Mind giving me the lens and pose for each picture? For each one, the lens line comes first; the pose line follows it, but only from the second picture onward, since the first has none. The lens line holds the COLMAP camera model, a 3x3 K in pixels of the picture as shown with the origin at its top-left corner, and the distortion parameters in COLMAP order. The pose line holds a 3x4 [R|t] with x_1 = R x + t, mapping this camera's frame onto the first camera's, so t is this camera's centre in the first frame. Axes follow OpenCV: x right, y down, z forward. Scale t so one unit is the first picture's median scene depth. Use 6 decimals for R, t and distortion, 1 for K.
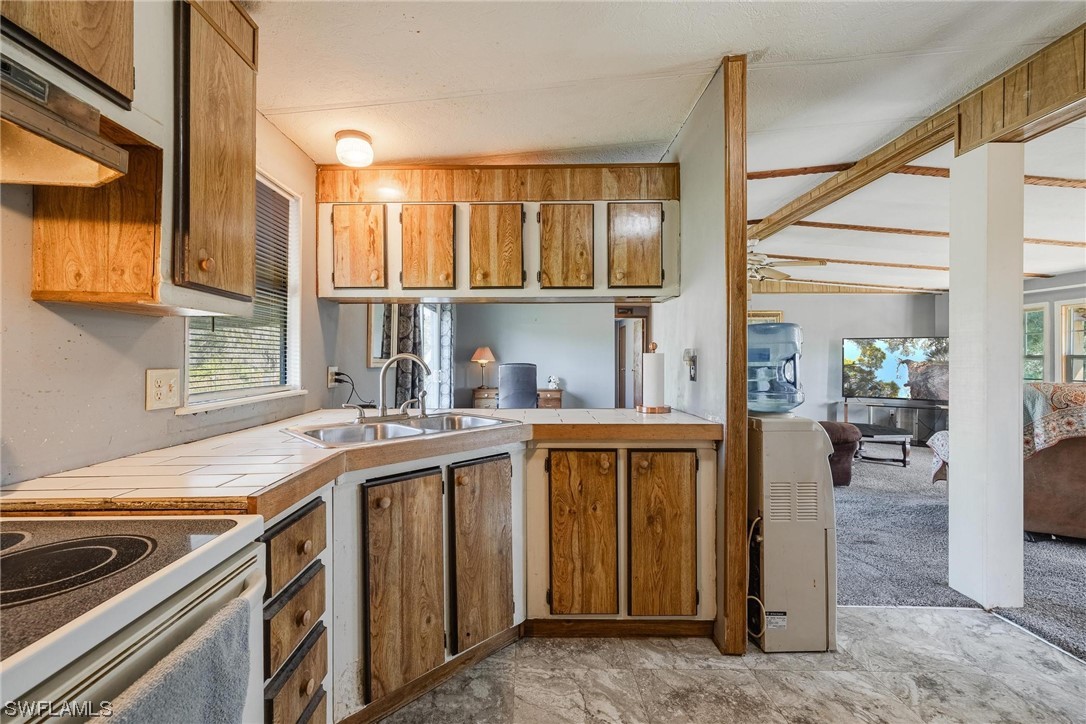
lens RADIAL K [[449.6, 0, 543.0], [0, 449.6, 362.0], [0, 0, 1]] dist [0.001434, -0.000180]
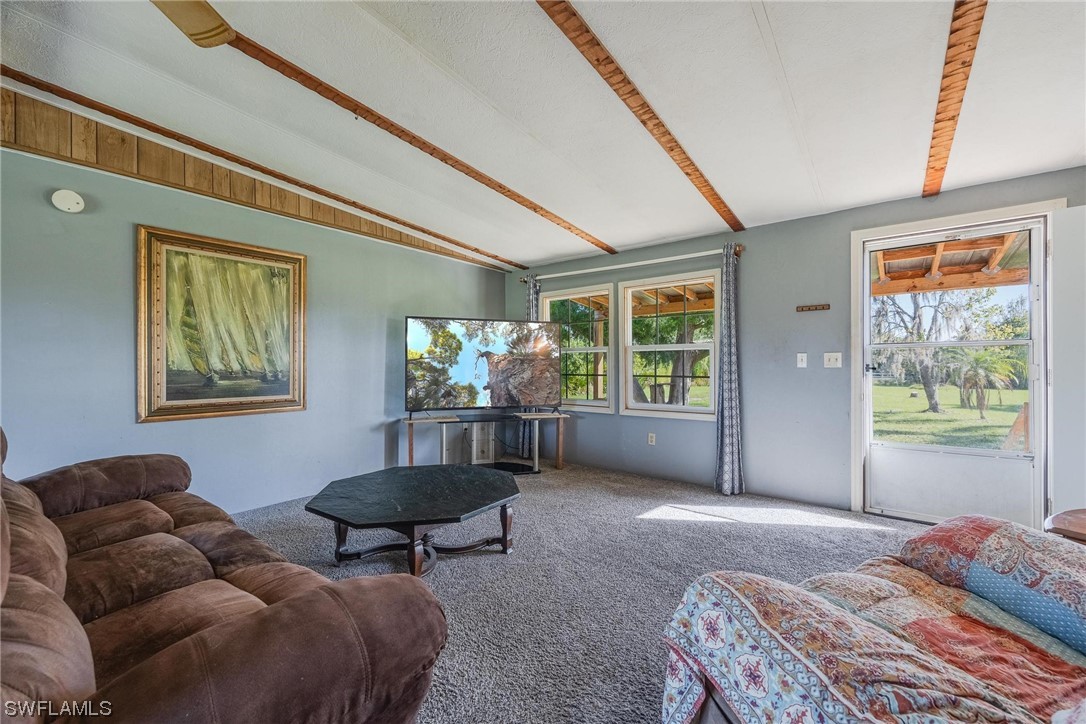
lens RADIAL K [[449.6, 0, 543.0], [0, 449.6, 362.0], [0, 0, 1]] dist [0.001434, -0.000180]
pose [[0.638959, -0.021541, 0.768939, 0.325366], [-0.002472, 0.999545, 0.030055, -0.009713], [-0.769237, -0.021104, 0.638615, 0.481449]]
